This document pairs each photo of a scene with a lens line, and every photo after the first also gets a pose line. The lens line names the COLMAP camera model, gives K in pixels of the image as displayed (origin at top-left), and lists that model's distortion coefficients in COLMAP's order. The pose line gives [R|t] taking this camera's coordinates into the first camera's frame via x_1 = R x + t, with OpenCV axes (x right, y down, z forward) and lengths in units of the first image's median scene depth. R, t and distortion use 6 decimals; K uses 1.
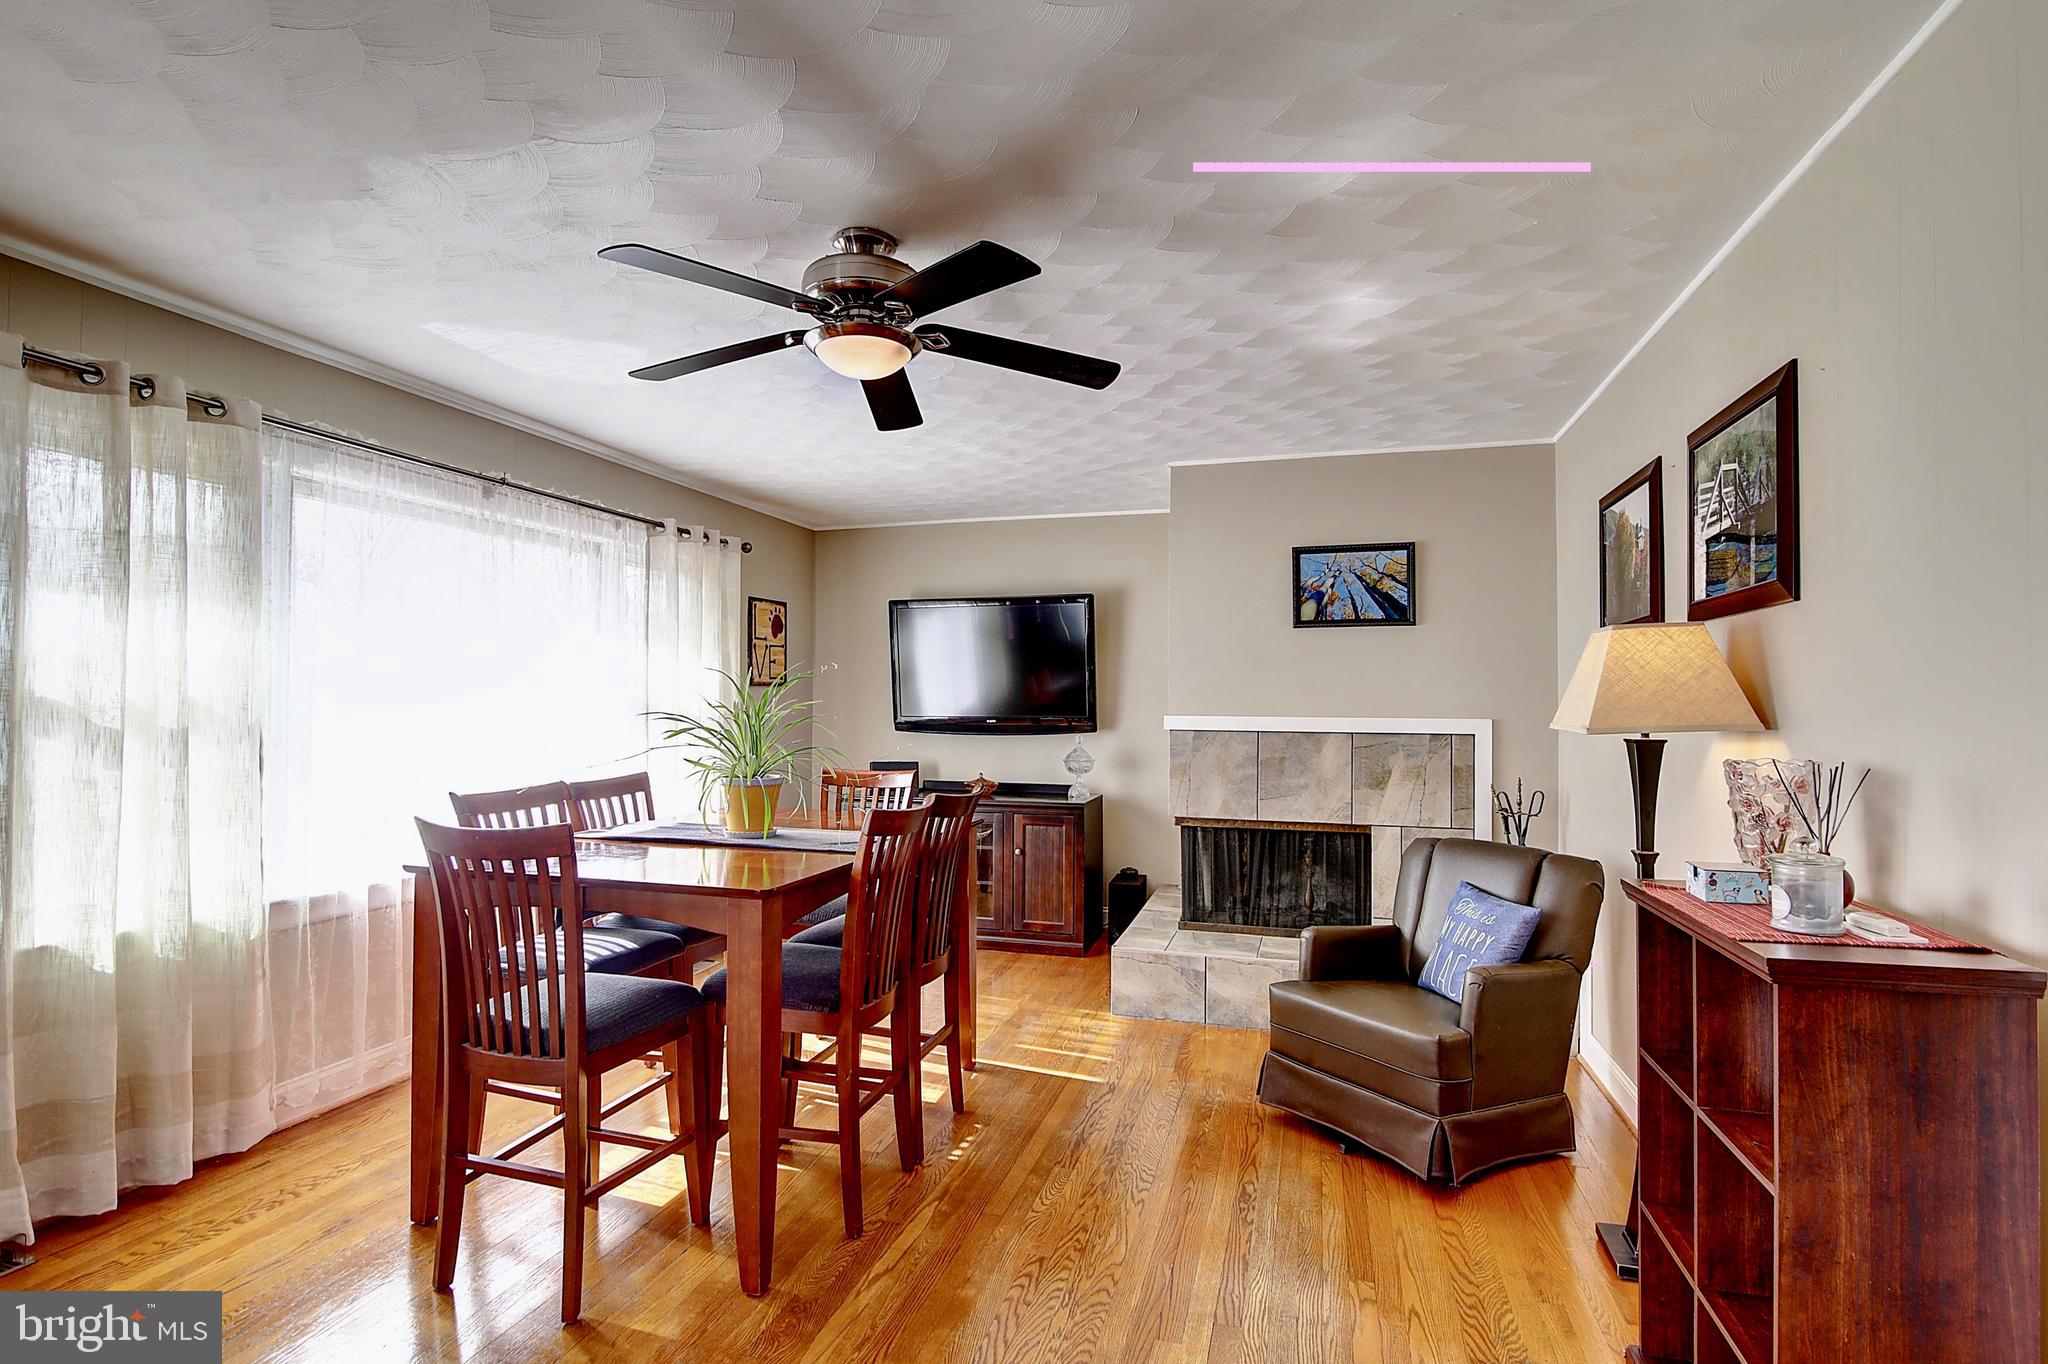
lens RADIAL K [[948.5, 0, 927.9], [0, 948.5, 687.4], [0, 0, 1]] dist [-0.022854, -0.000081]
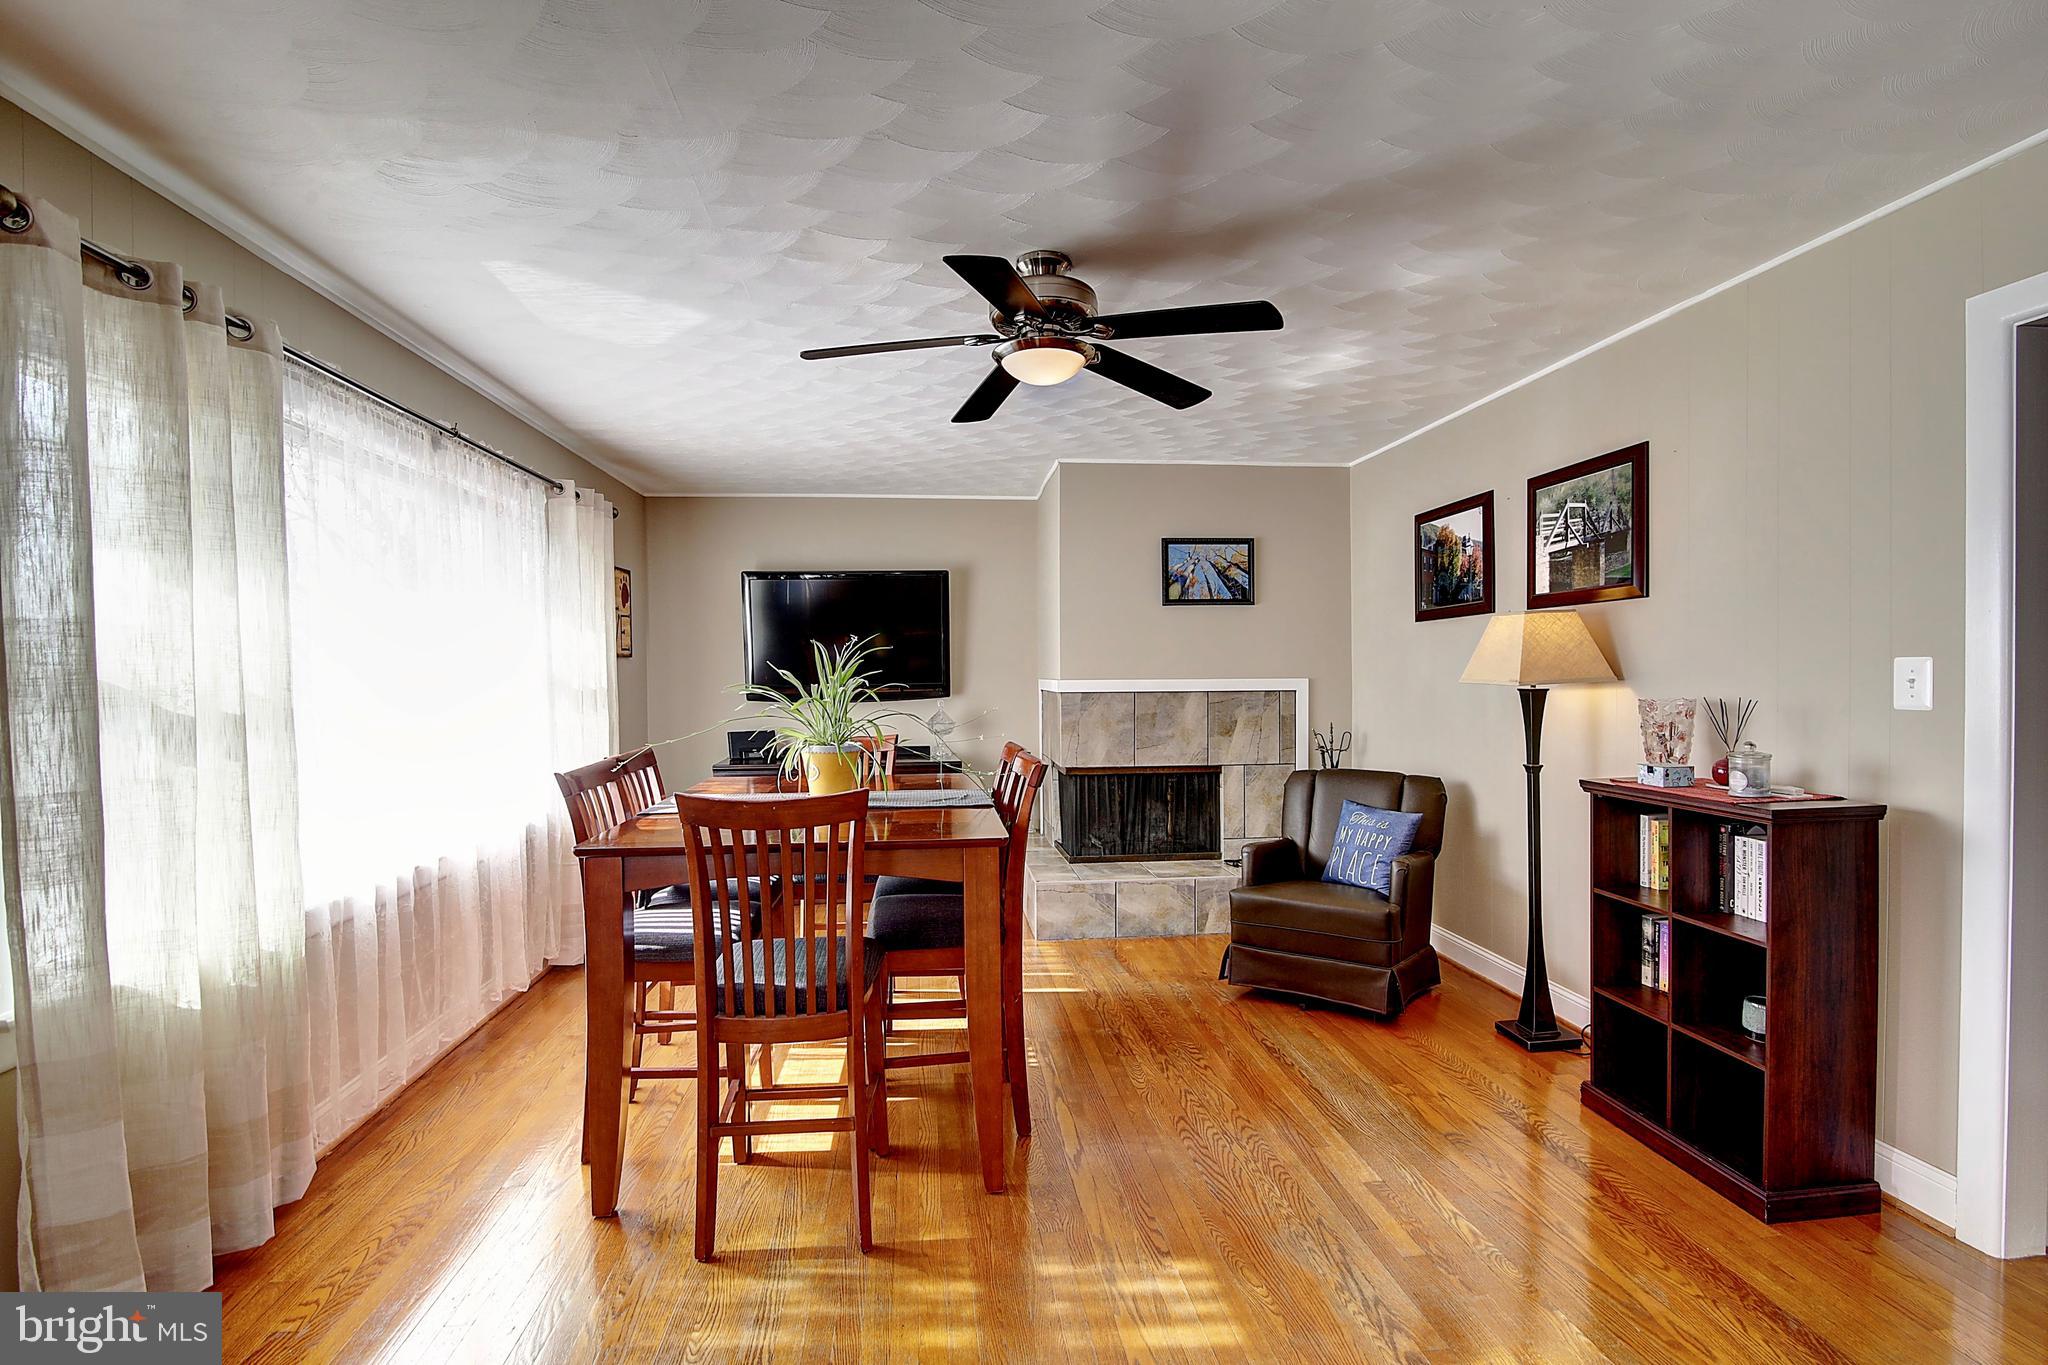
lens RADIAL K [[948.5, 0, 903.2], [0, 948.5, 689.0], [0, 0, 1]] dist [-0.022854, -0.000081]
pose [[0.929008, -0.020701, 0.369480, -0.524373], [0.007899, 0.999316, 0.036130, -0.003936], [-0.369975, -0.030646, 0.928536, -0.001092]]
